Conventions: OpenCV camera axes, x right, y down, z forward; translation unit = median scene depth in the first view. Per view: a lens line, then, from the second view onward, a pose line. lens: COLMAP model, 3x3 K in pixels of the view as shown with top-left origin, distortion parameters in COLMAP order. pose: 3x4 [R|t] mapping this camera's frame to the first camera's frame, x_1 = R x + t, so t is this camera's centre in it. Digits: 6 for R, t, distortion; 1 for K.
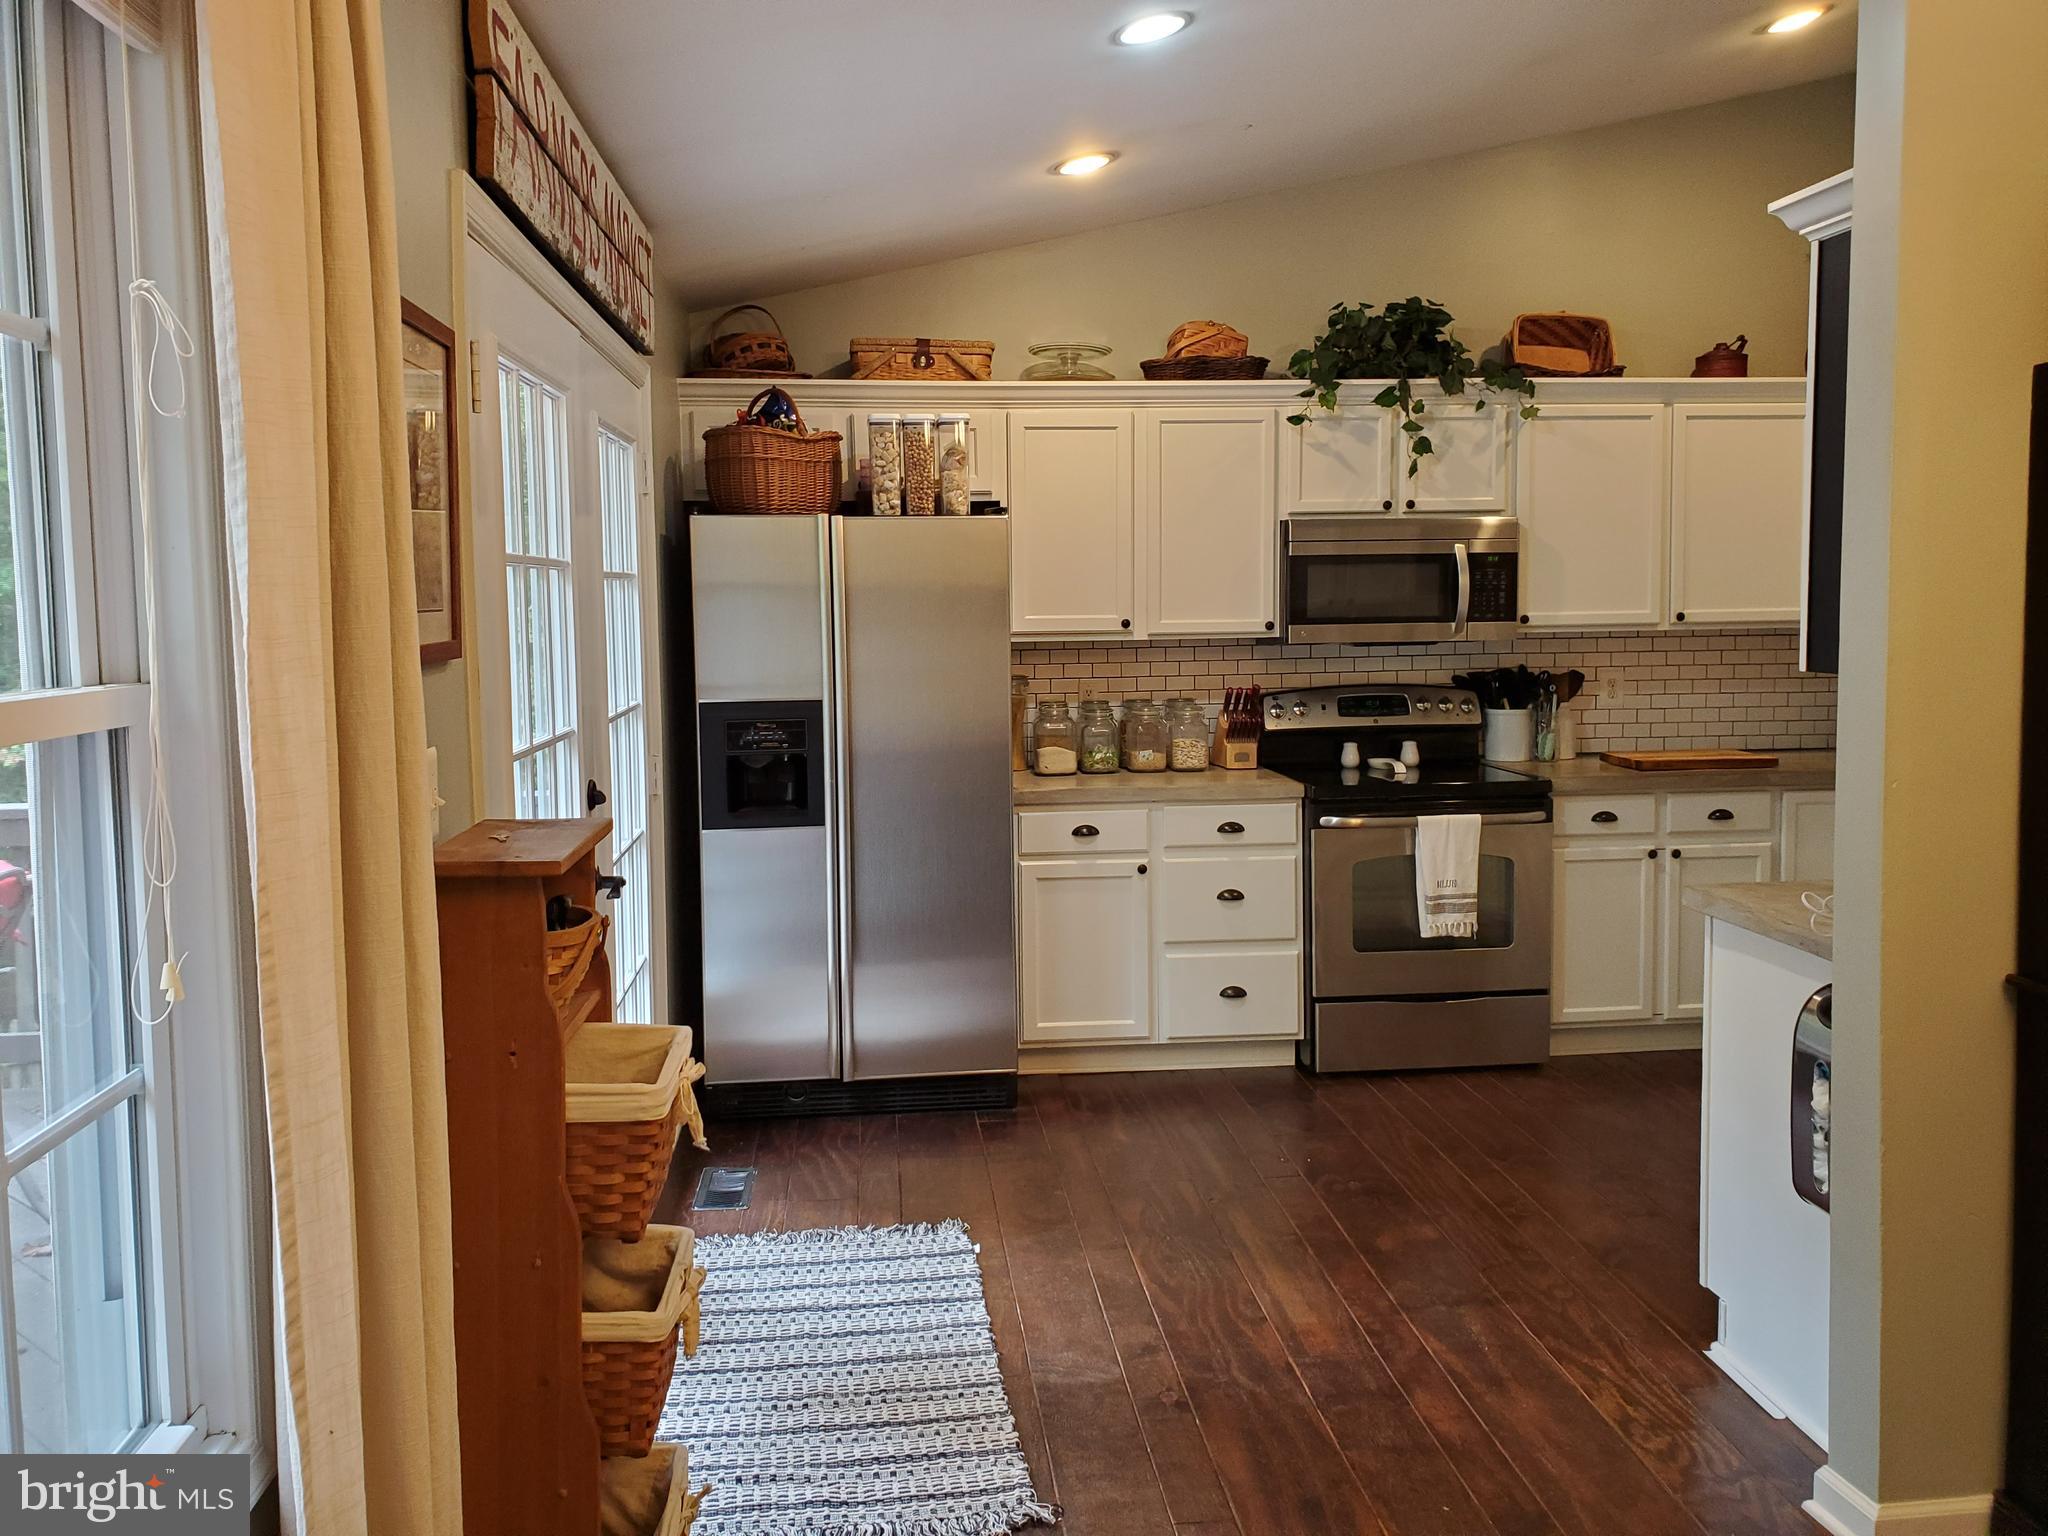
lens RADIAL K [[1575.6, 0, 1029.1], [0, 1575.6, 700.7], [0, 0, 1]] dist [0.191626, -0.550633]
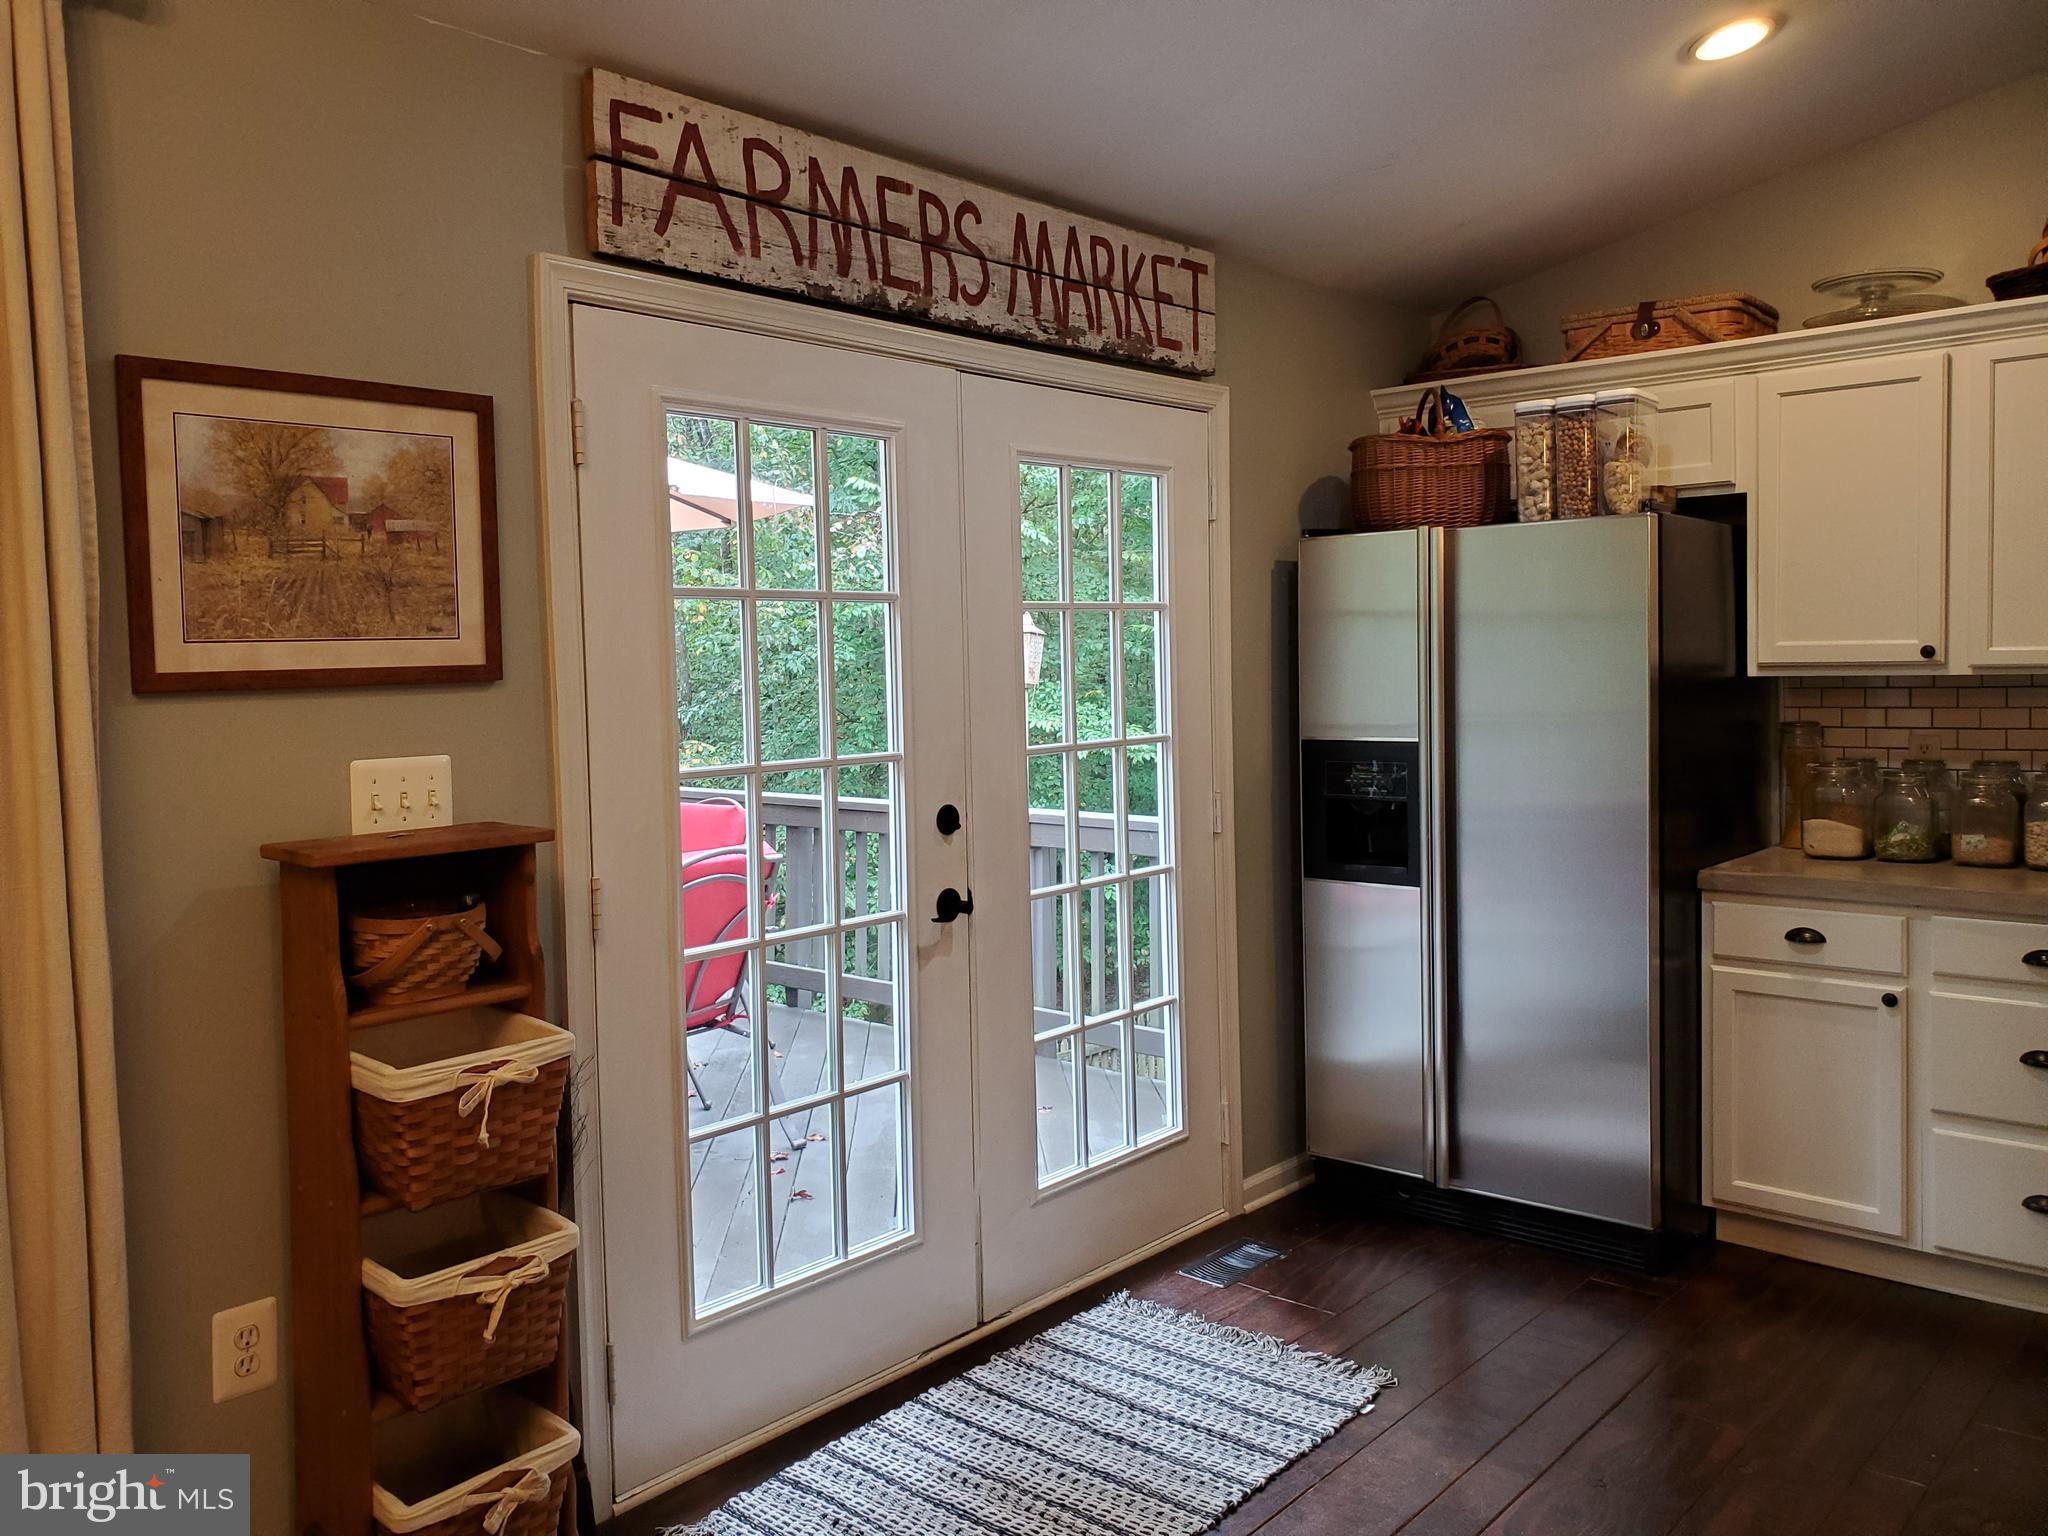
lens RADIAL K [[1607.0, 0, 1006.9], [0, 1607.0, 724.6], [0, 0, 1]] dist [0.006988, -0.005272]
pose [[0.675024, 0.027729, -0.737274, 0.322307], [-0.035367, 0.999361, 0.005205, -0.005827], [0.736947, 0.022562, 0.675573, 0.213775]]
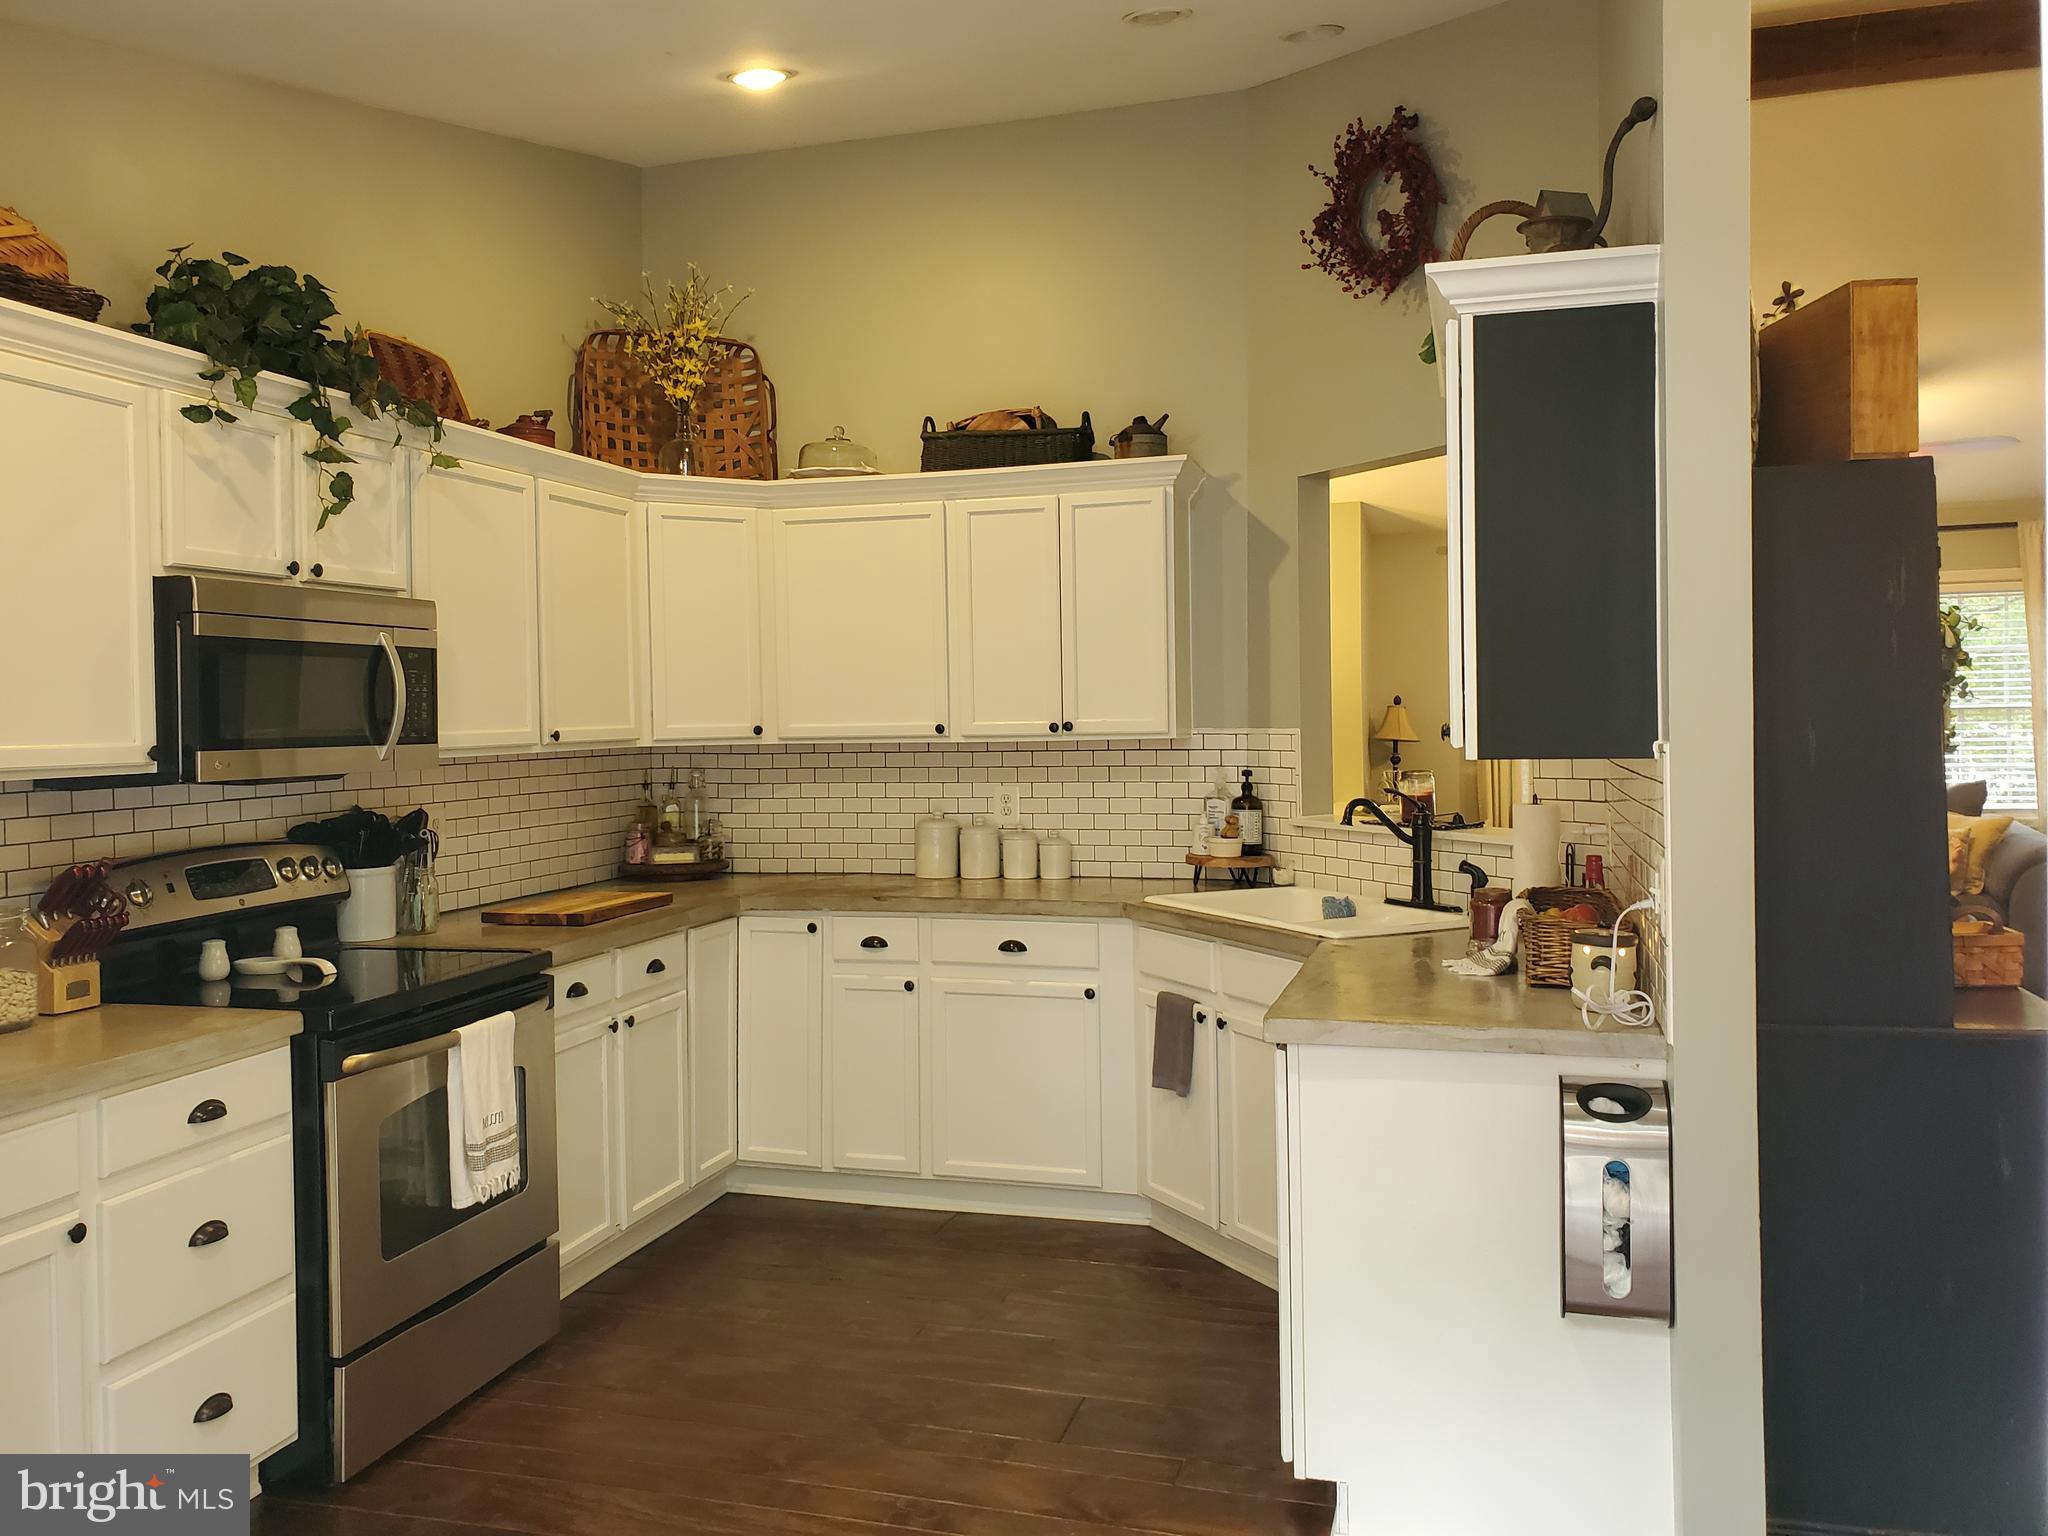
lens RADIAL K [[1607.0, 0, 1006.9], [0, 1607.0, 724.6], [0, 0, 1]] dist [0.006988, -0.005272]
pose [[0.377202, -0.002418, 0.926128, -0.285734], [0.074133, 0.996867, -0.027590, -0.019052], [-0.923159, 0.079064, 0.376200, 0.499896]]
